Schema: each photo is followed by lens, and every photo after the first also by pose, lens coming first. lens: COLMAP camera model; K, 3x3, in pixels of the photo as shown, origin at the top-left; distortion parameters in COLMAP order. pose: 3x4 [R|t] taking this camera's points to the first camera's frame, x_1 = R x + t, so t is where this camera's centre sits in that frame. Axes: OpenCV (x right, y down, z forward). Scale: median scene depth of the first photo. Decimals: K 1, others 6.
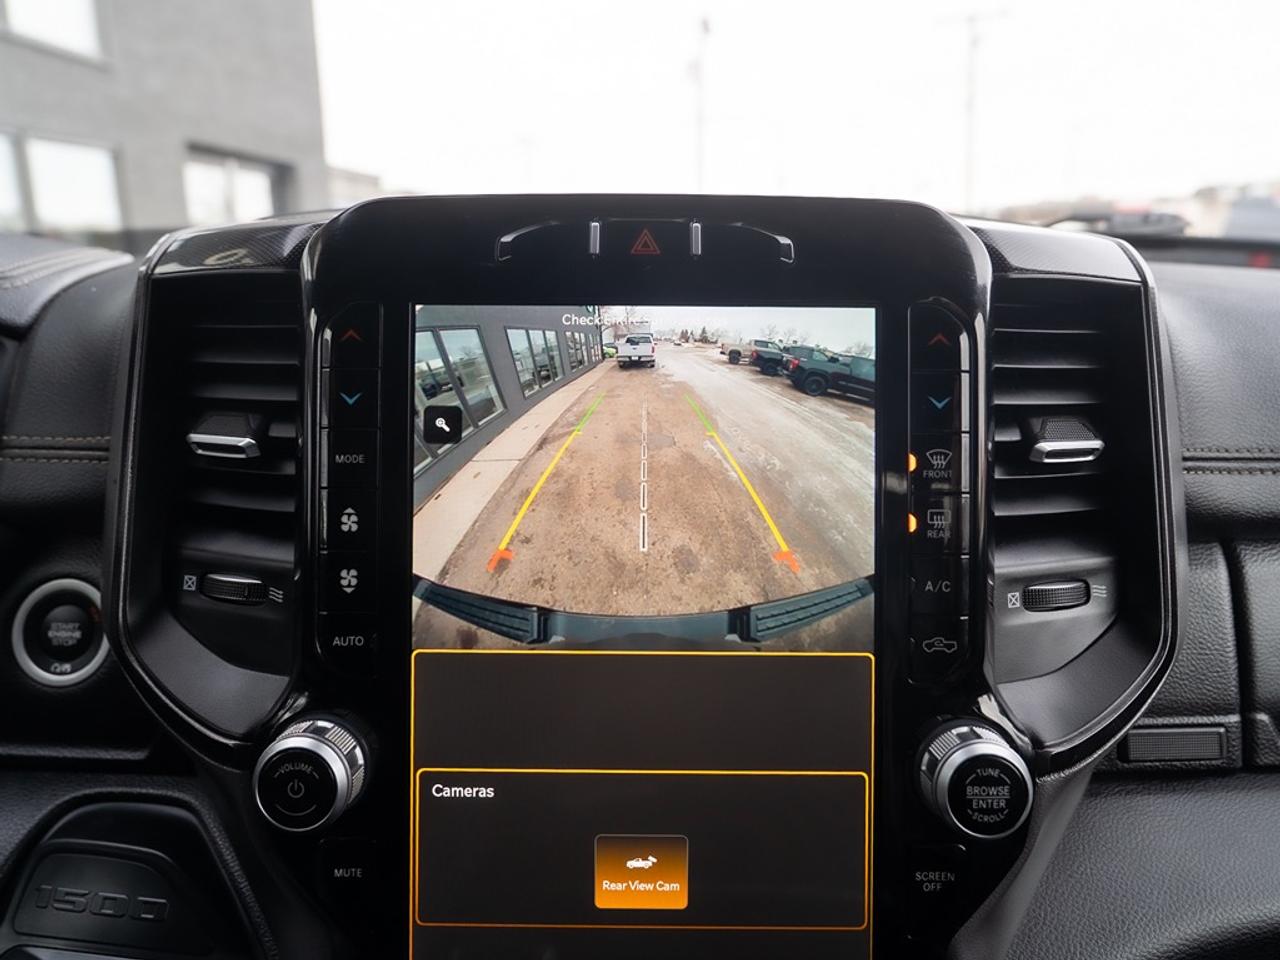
lens RADIAL K [[813.0, 0, 639.4], [0, 813.0, 458.9], [0, 0, 1]] dist [-0.003014, 0.013030]
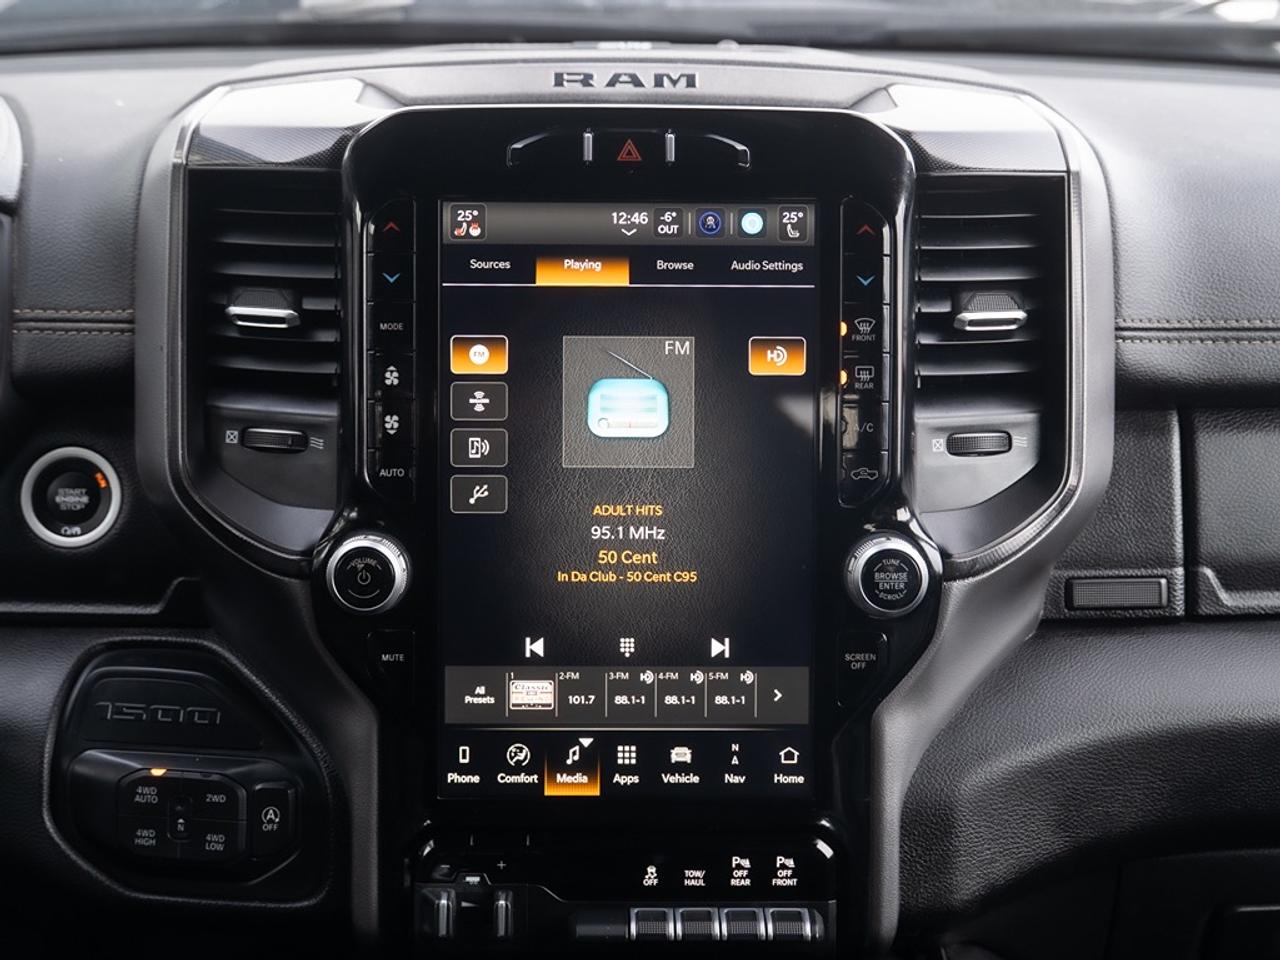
lens RADIAL K [[2367.9, 0, 646.0], [0, 2367.9, 405.8], [0, 0, 1]] dist [0.041273, 0.000000]
pose [[0.999724, -0.002384, 0.023362, -0.047719], [0.002224, 0.999974, 0.006901, 0.087851], [-0.023378, -0.006847, 0.999703, -2.381186]]
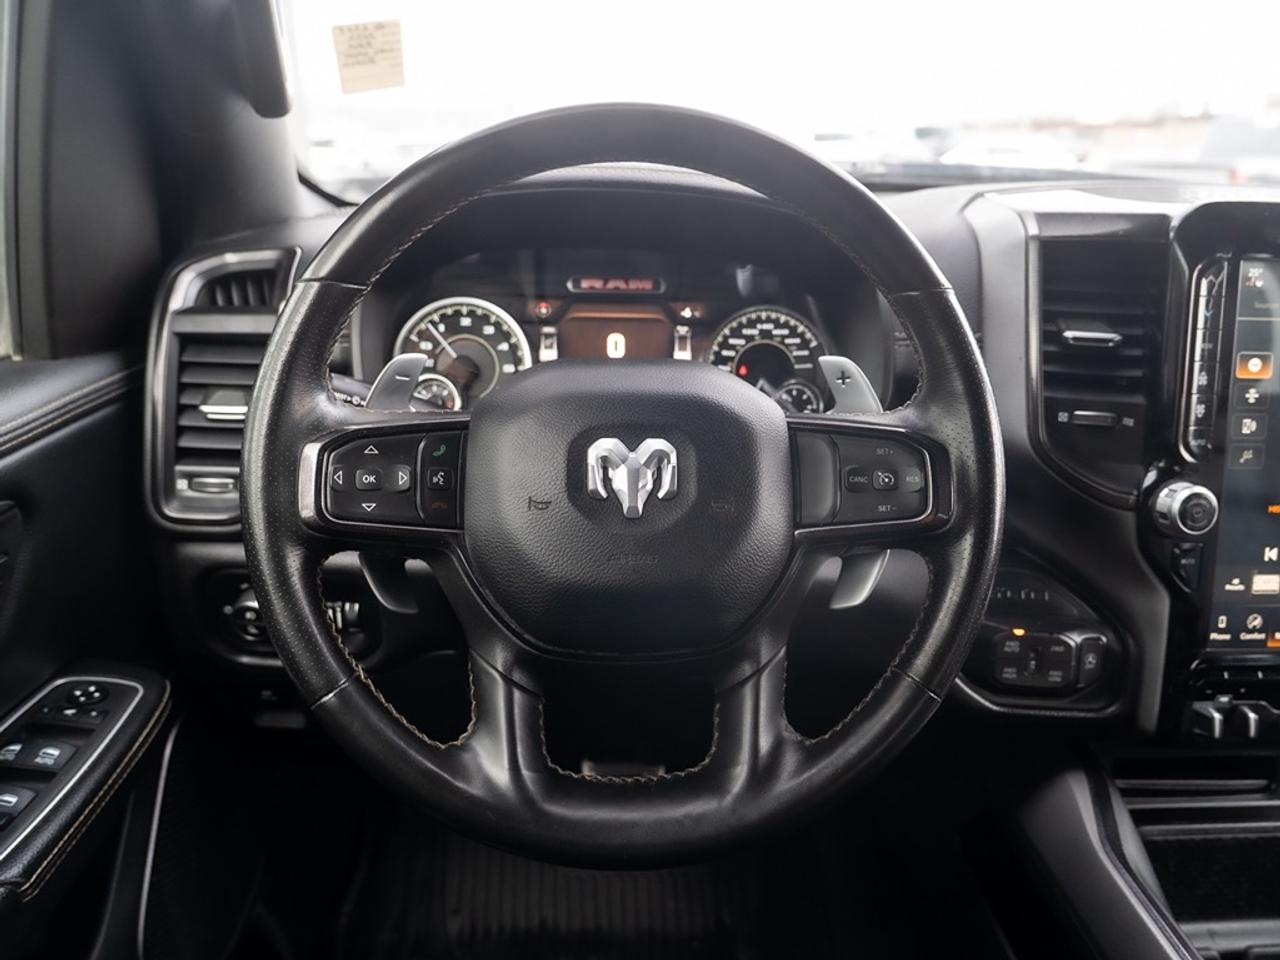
lens RADIAL K [[914.5, 0, 614.4], [0, 914.5, 470.8], [0, 0, 1]] dist [-0.000600, -0.005869]
pose [[0.995770, -0.001607, 0.091862, -1.727699], [-0.006814, 0.995802, 0.091279, 0.094915], [-0.091623, -0.091519, 0.991579, -0.903408]]
